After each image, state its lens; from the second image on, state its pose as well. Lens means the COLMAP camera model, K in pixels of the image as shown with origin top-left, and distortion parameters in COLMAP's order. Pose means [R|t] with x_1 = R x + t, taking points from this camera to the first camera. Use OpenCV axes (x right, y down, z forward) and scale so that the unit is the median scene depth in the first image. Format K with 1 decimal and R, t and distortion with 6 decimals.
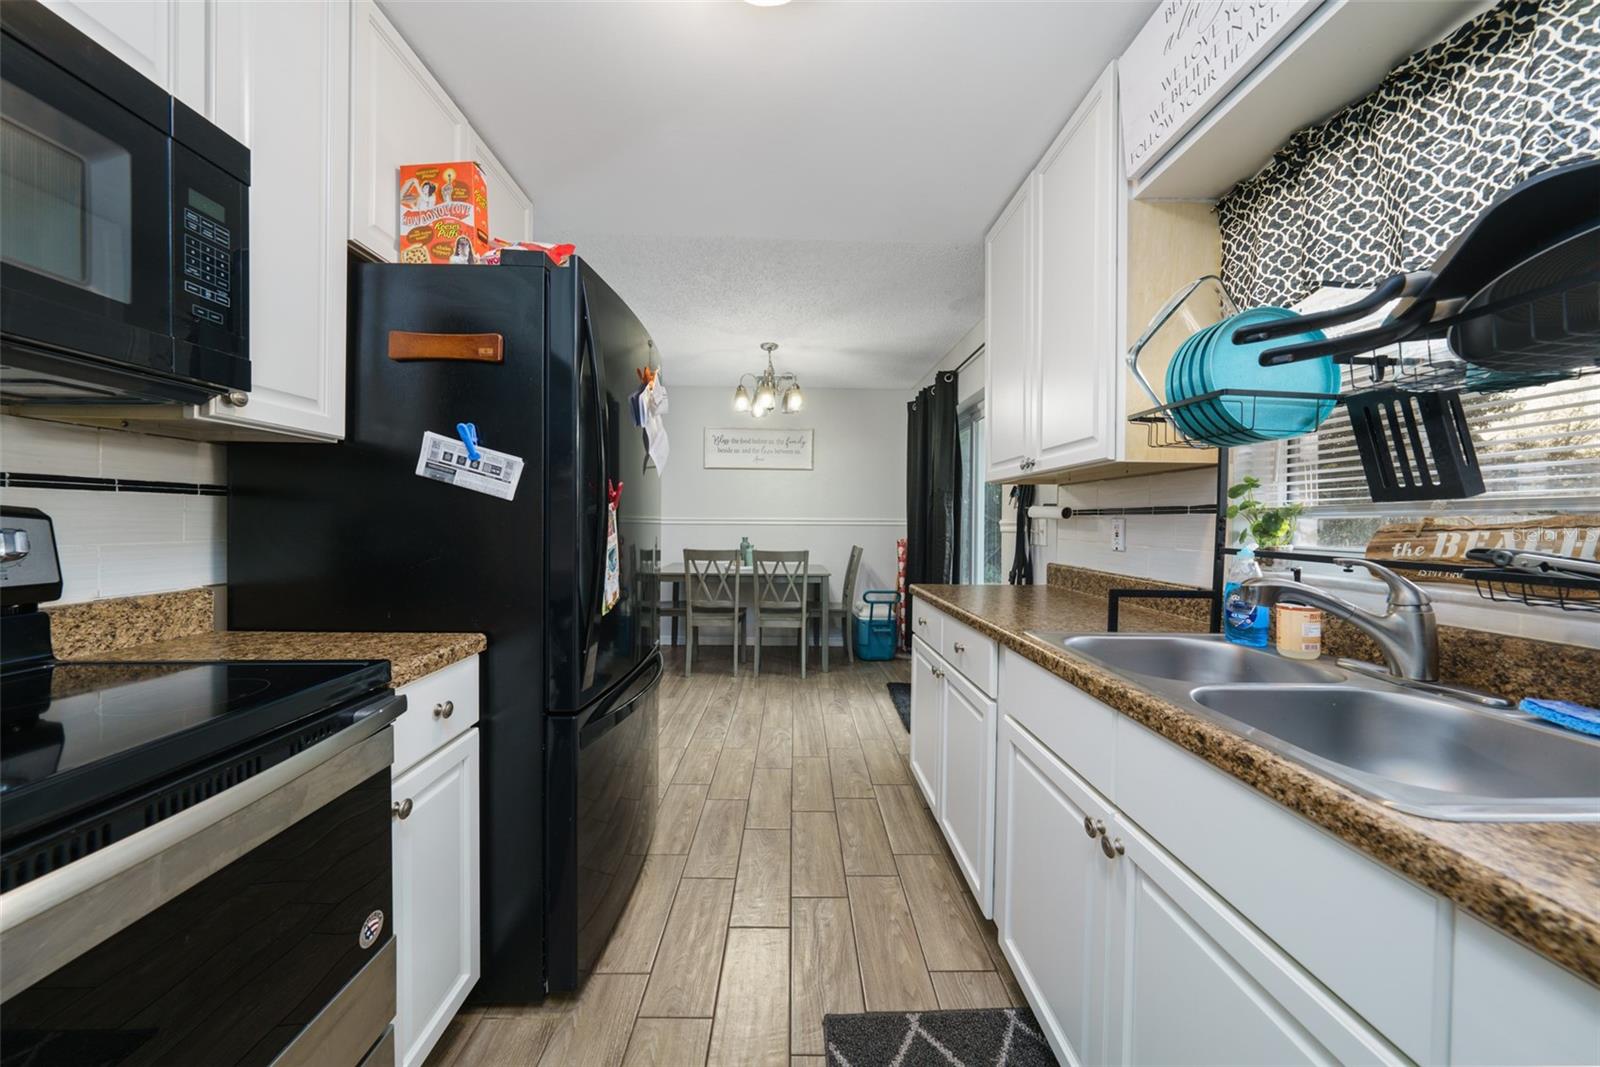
lens RADIAL K [[552.9, 0, 798.4], [0, 552.9, 526.9], [0, 0, 1]] dist [-0.002973, -0.000265]
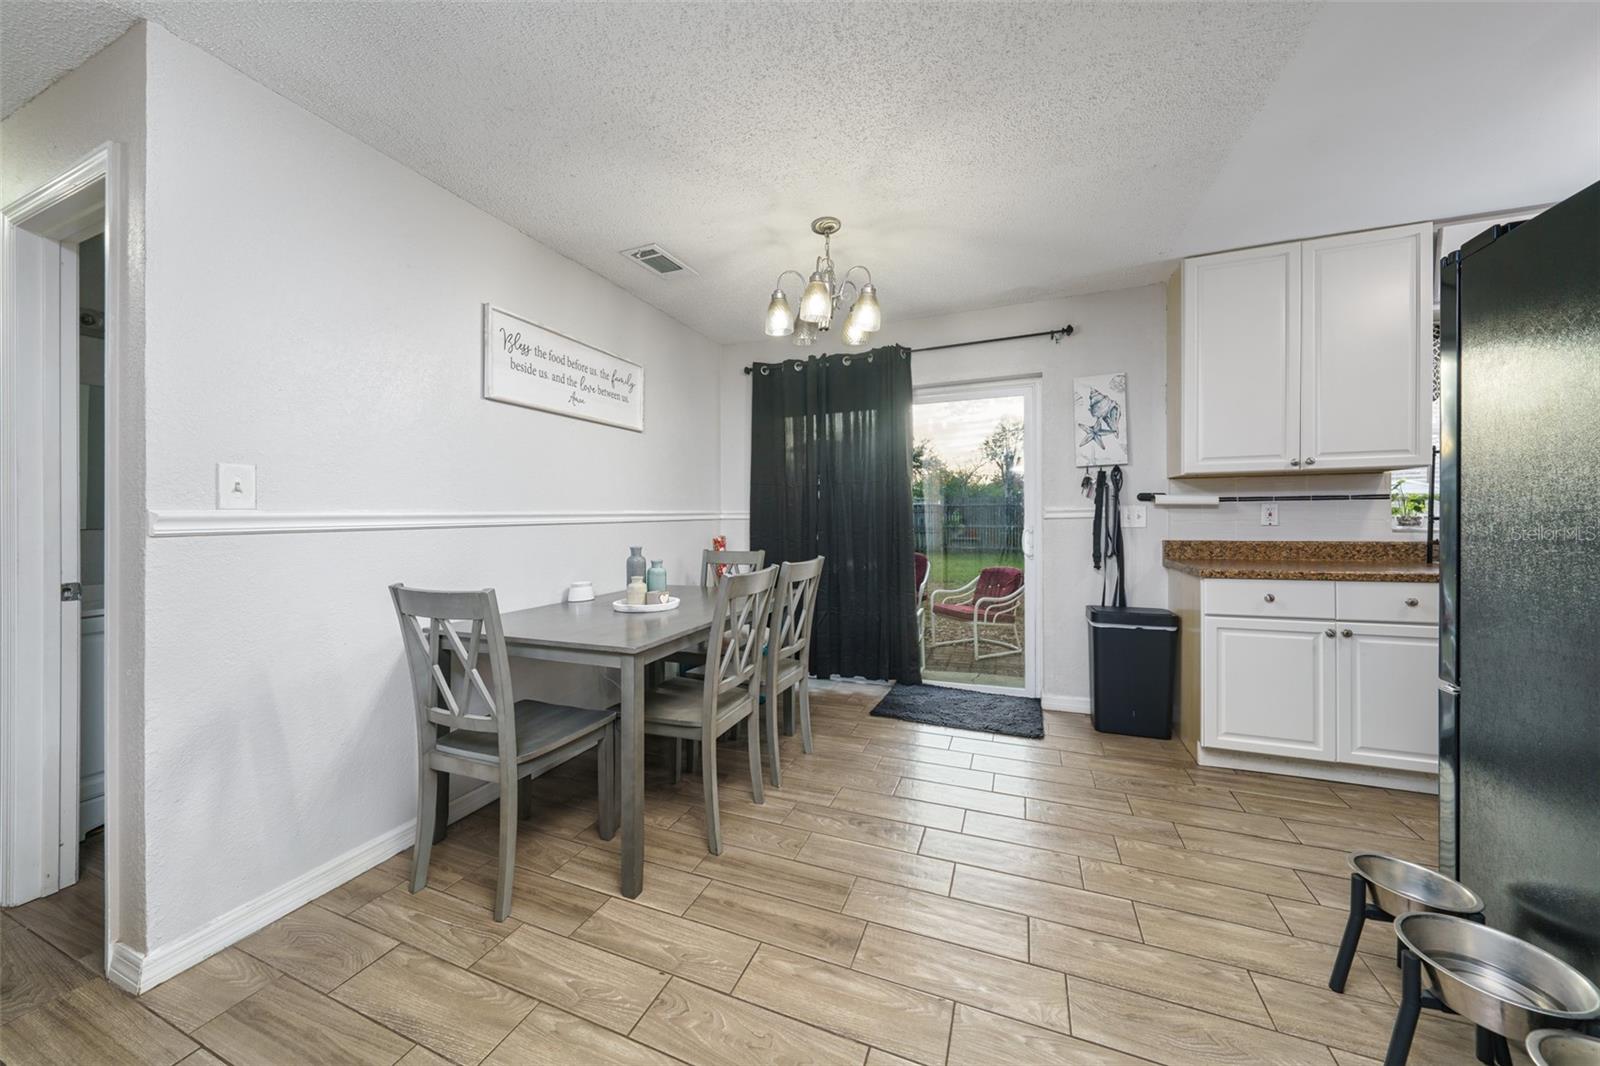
lens RADIAL K [[552.9, 0, 798.1], [0, 552.9, 524.6], [0, 0, 1]] dist [-0.002973, -0.000265]
pose [[0.386363, -0.030588, 0.921840, -0.903636], [0.027286, 0.999392, 0.021725, -0.017804], [-0.921943, 0.016760, 0.386962, 1.147392]]
